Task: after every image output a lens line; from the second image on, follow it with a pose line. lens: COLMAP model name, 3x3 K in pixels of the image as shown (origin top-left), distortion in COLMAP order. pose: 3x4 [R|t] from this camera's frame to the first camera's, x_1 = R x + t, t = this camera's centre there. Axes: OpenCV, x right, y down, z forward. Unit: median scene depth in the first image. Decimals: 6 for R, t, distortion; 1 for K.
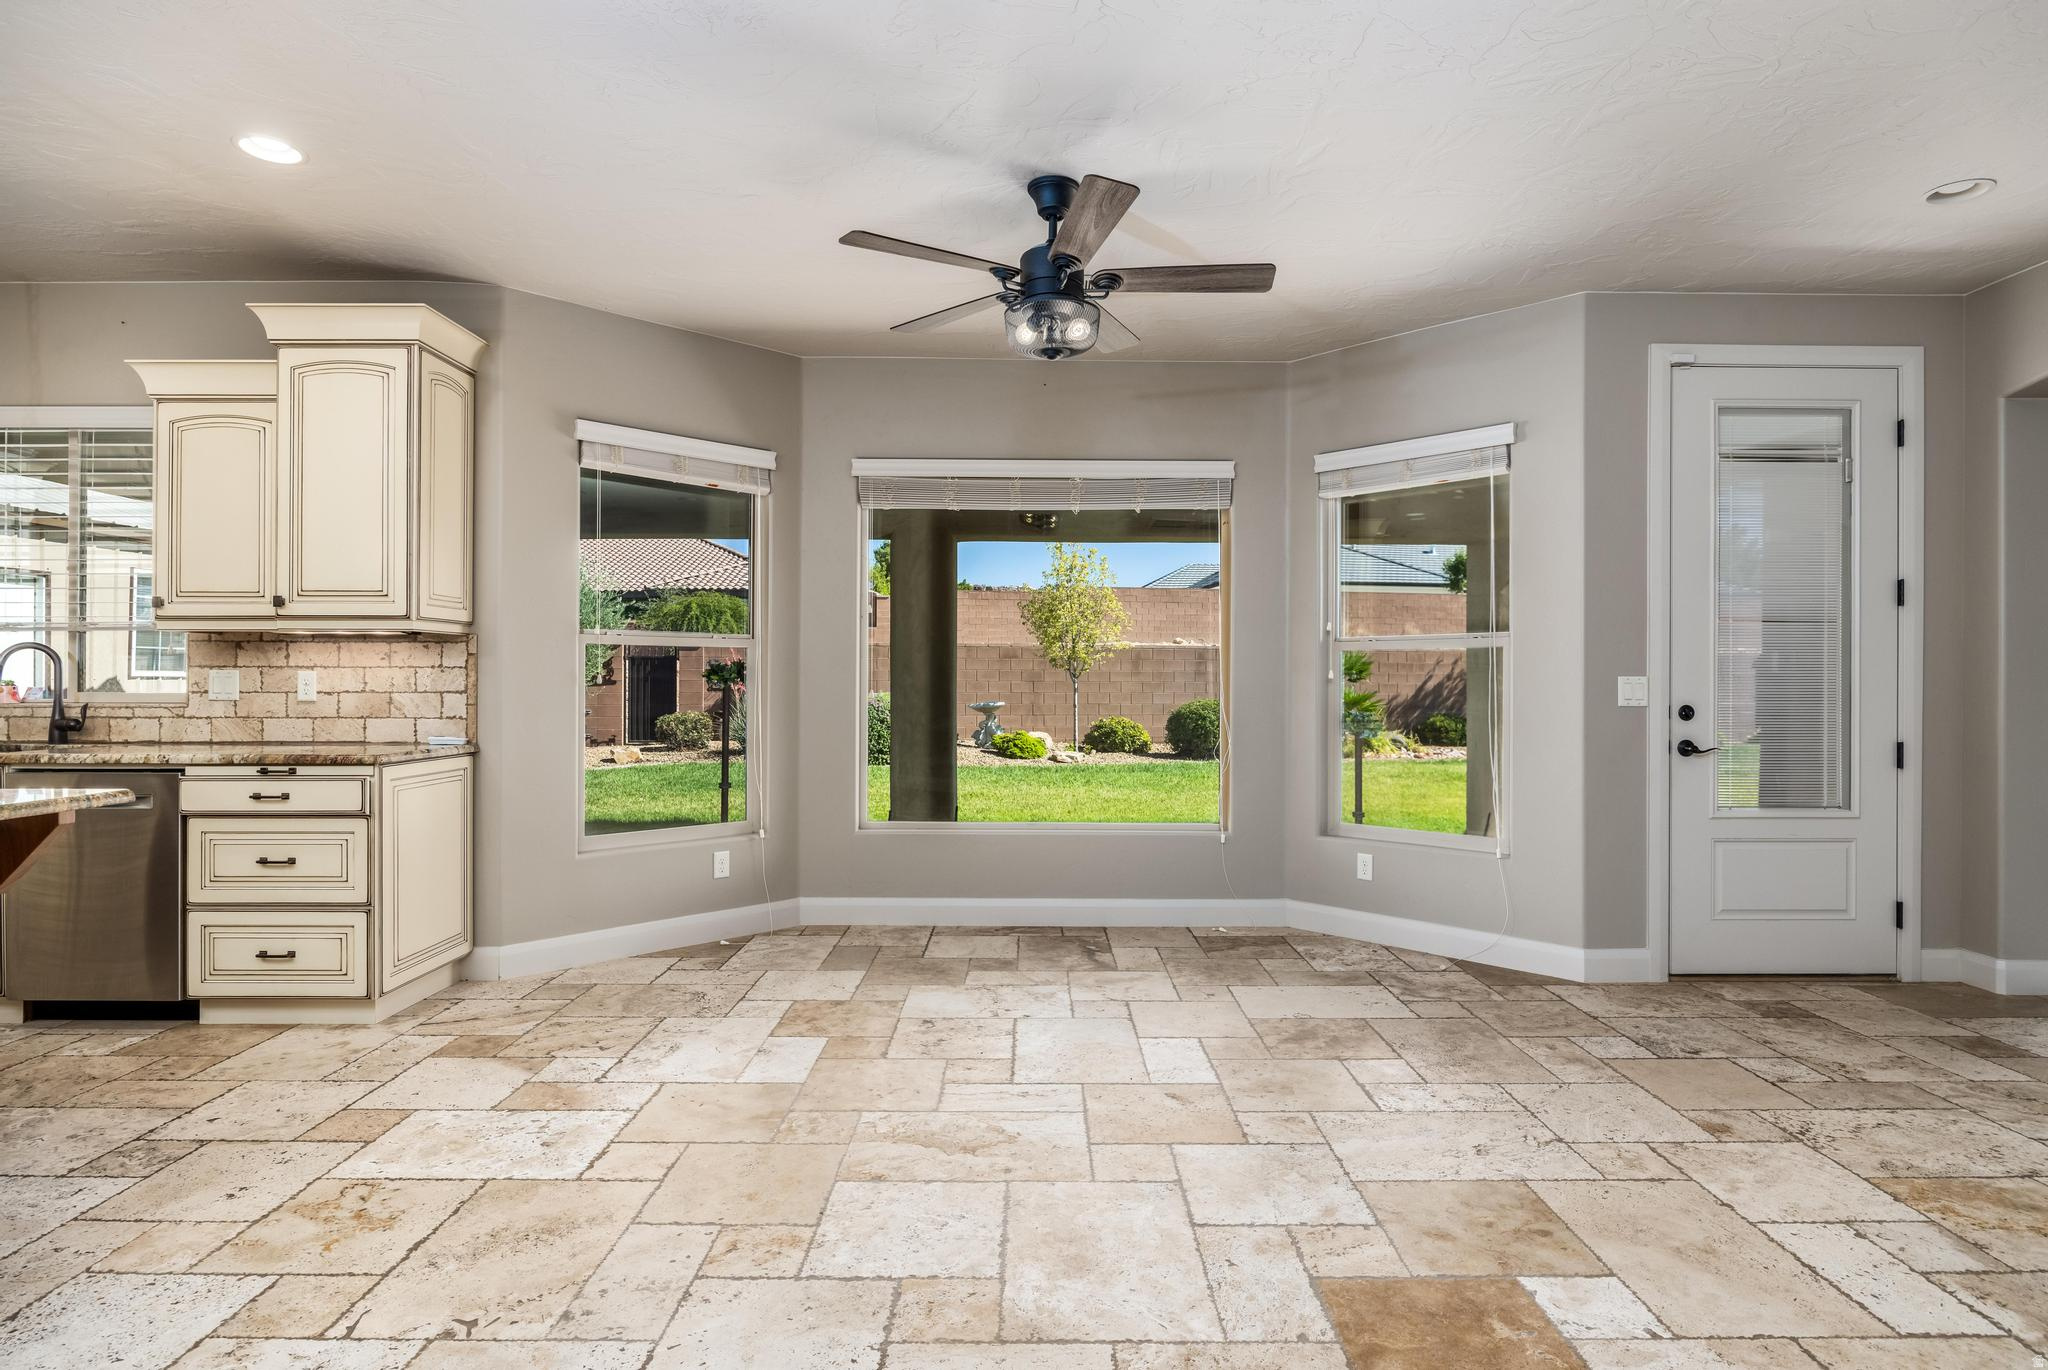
lens RADIAL K [[1066.3, 0, 1024.0], [0, 1066.3, 685.0], [0, 0, 1]] dist [-0.011408, 0.002679]
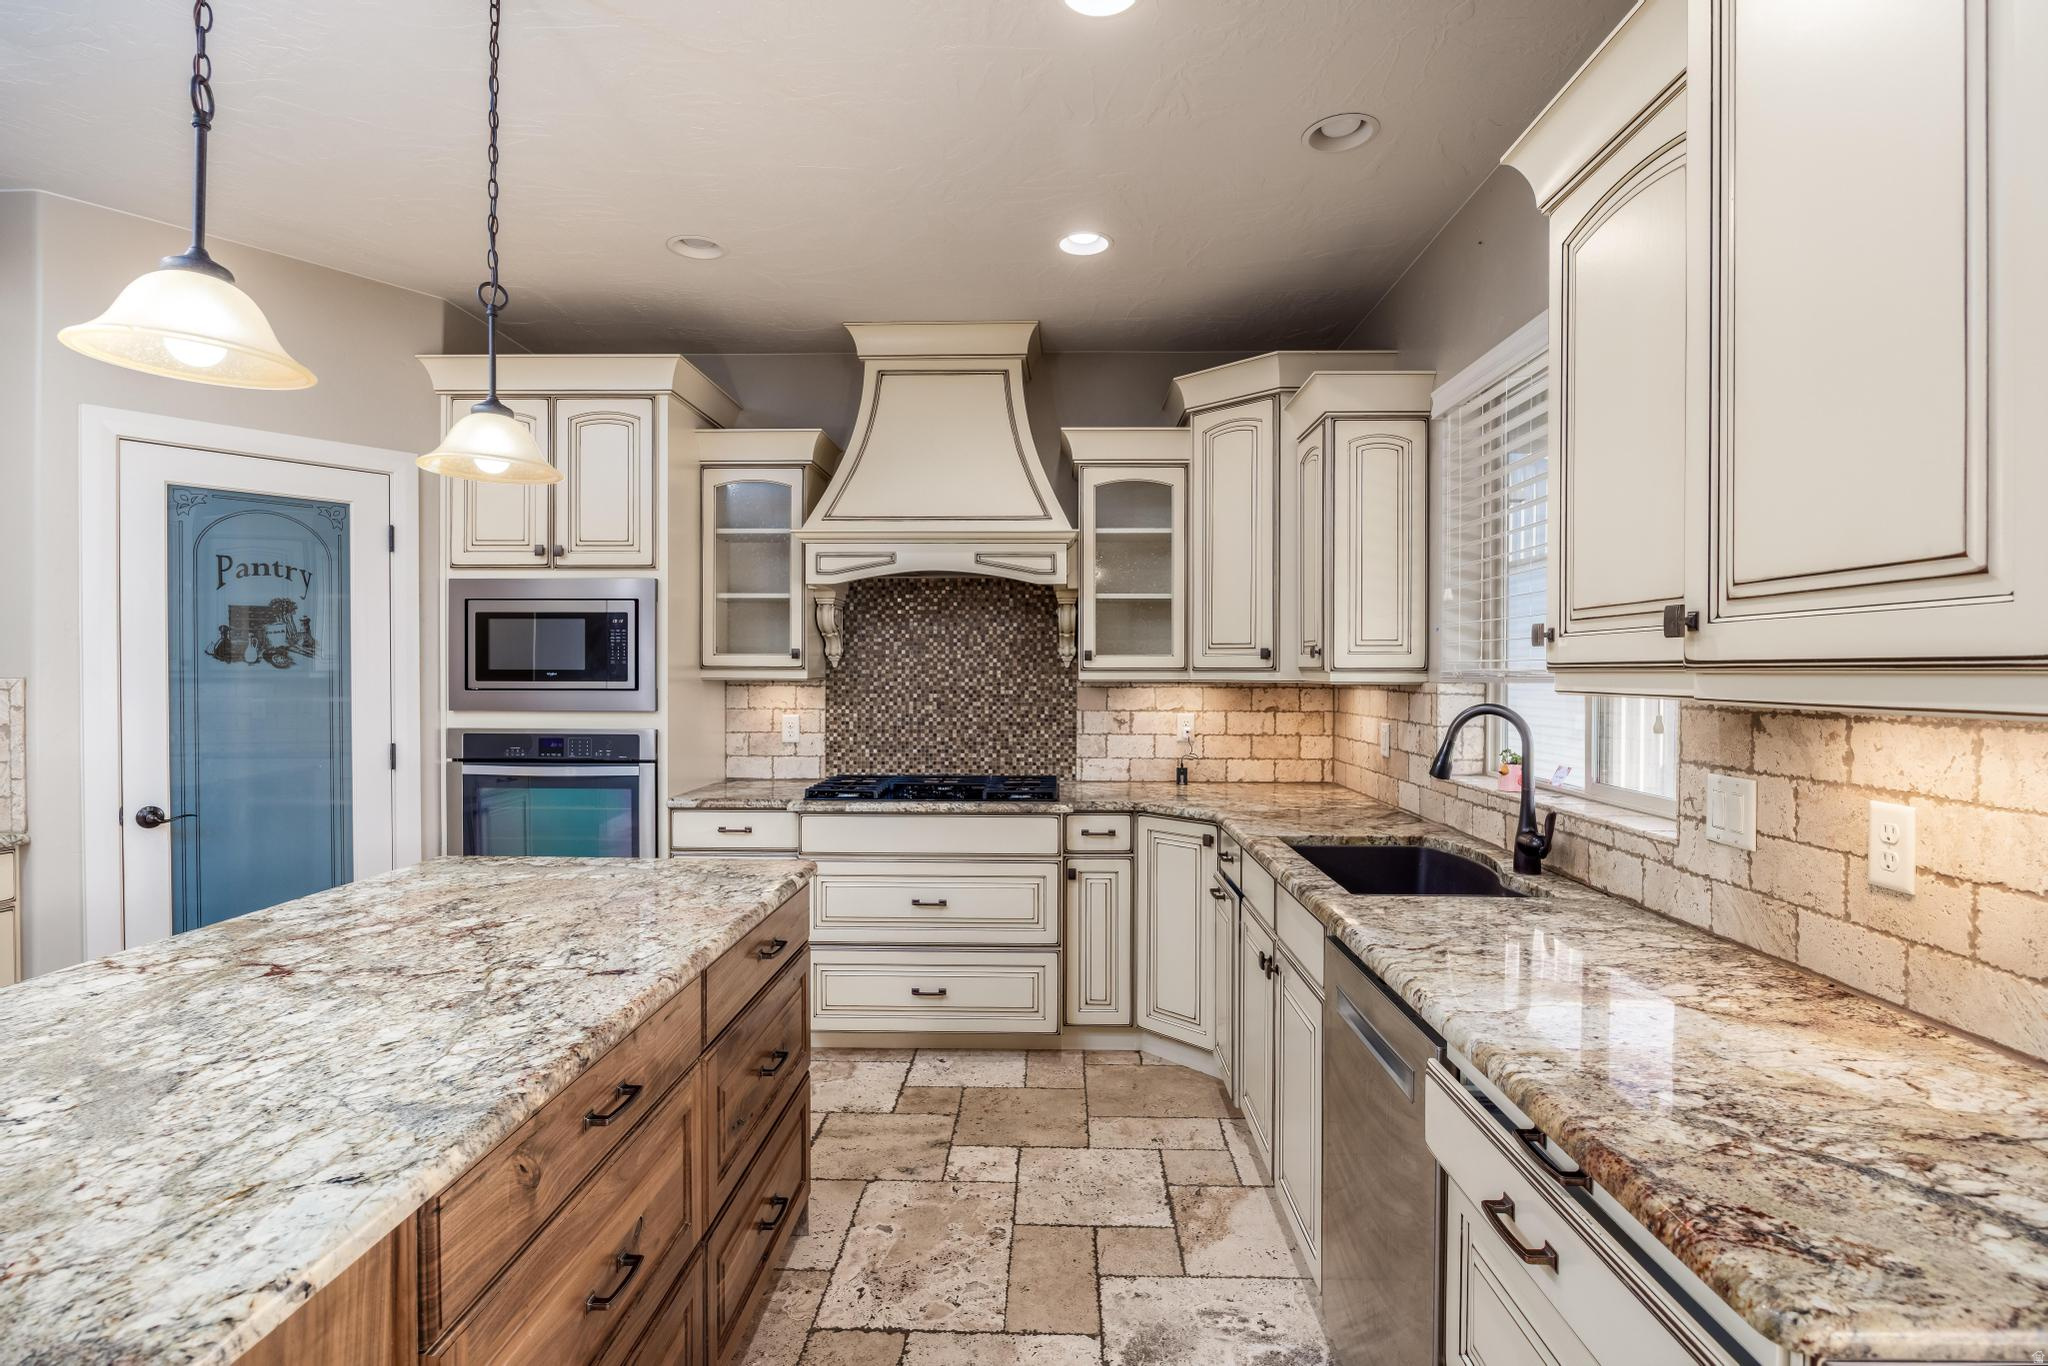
lens RADIAL K [[988.3, 0, 1024.0], [0, 988.3, 683.0], [0, 0, 1]] dist [-0.008607, 0.000447]
pose [[-0.033980, 0.008799, -0.999384, -0.370471], [-0.008218, 0.999925, 0.009083, -0.059266], [0.999389, 0.008522, -0.033905, 0.789643]]
